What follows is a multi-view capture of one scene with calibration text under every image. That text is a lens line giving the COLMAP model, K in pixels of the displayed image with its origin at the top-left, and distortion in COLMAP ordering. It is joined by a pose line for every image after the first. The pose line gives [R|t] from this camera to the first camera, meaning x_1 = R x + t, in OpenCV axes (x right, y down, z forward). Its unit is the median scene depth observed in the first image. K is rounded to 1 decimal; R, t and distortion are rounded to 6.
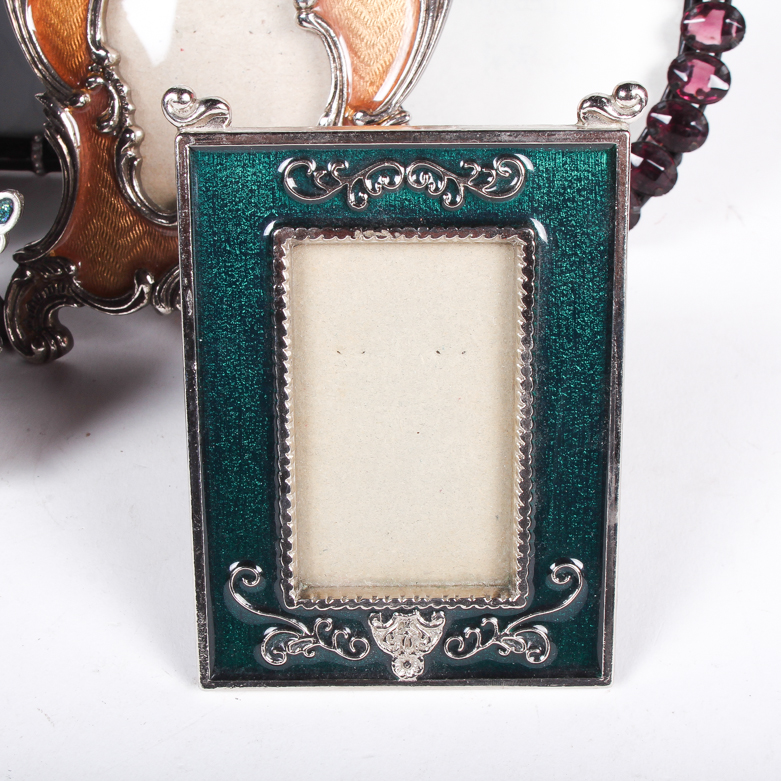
lens RADIAL K [[1371.4, 0, 390.5], [0, 1371.4, 390.5], [0, 0, 1]] dist [-0.079608, 0.027058]
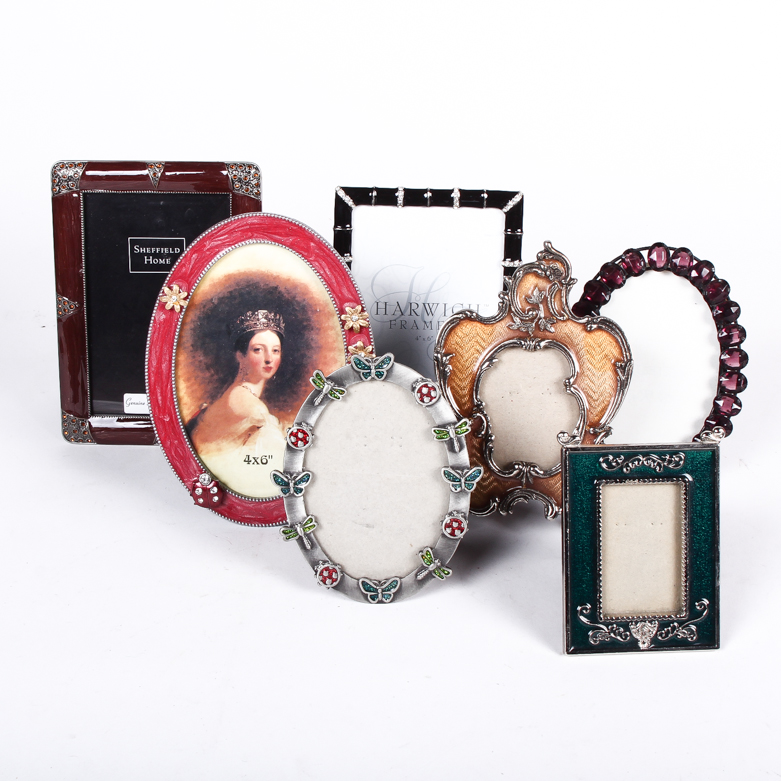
lens RADIAL K [[1592.3, 0, 389.5], [0, 1592.3, 368.4], [0, 0, 1]] dist [-0.053482, 0.131252]
pose [[0.997518, -0.013173, 0.069169, -0.690910], [0.024239, 0.986546, -0.161677, 0.163274], [-0.066109, 0.162952, 0.984417, -2.102585]]
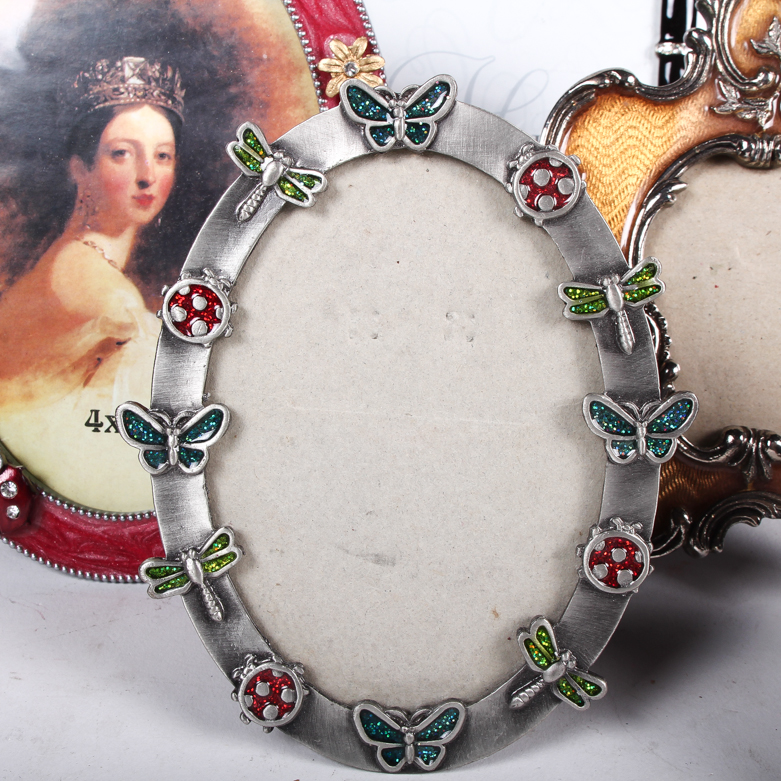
lens RADIAL K [[1371.4, 0, 390.5], [0, 1371.4, 390.5], [0, 0, 1]] dist [-0.079608, 0.027058]
pose [[0.996895, 0.006556, 0.078466, -0.588305], [0.015248, 0.961590, -0.274066, 0.115479], [-0.077249, 0.274411, 0.958505, 0.107878]]
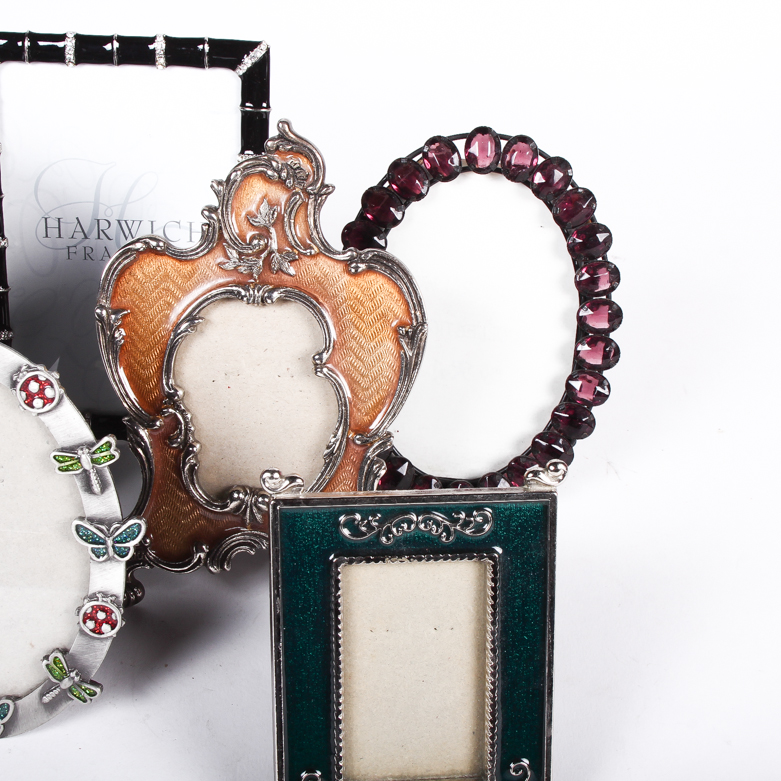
lens RADIAL K [[1371.4, 0, 390.5], [0, 1371.4, 390.5], [0, 0, 1]] dist [-0.079608, 0.027058]
pose [[0.994682, -0.013115, 0.102157, -0.165909], [0.019353, 0.997992, -0.060311, -0.199358], [-0.101161, 0.061968, 0.992938, -0.529345]]
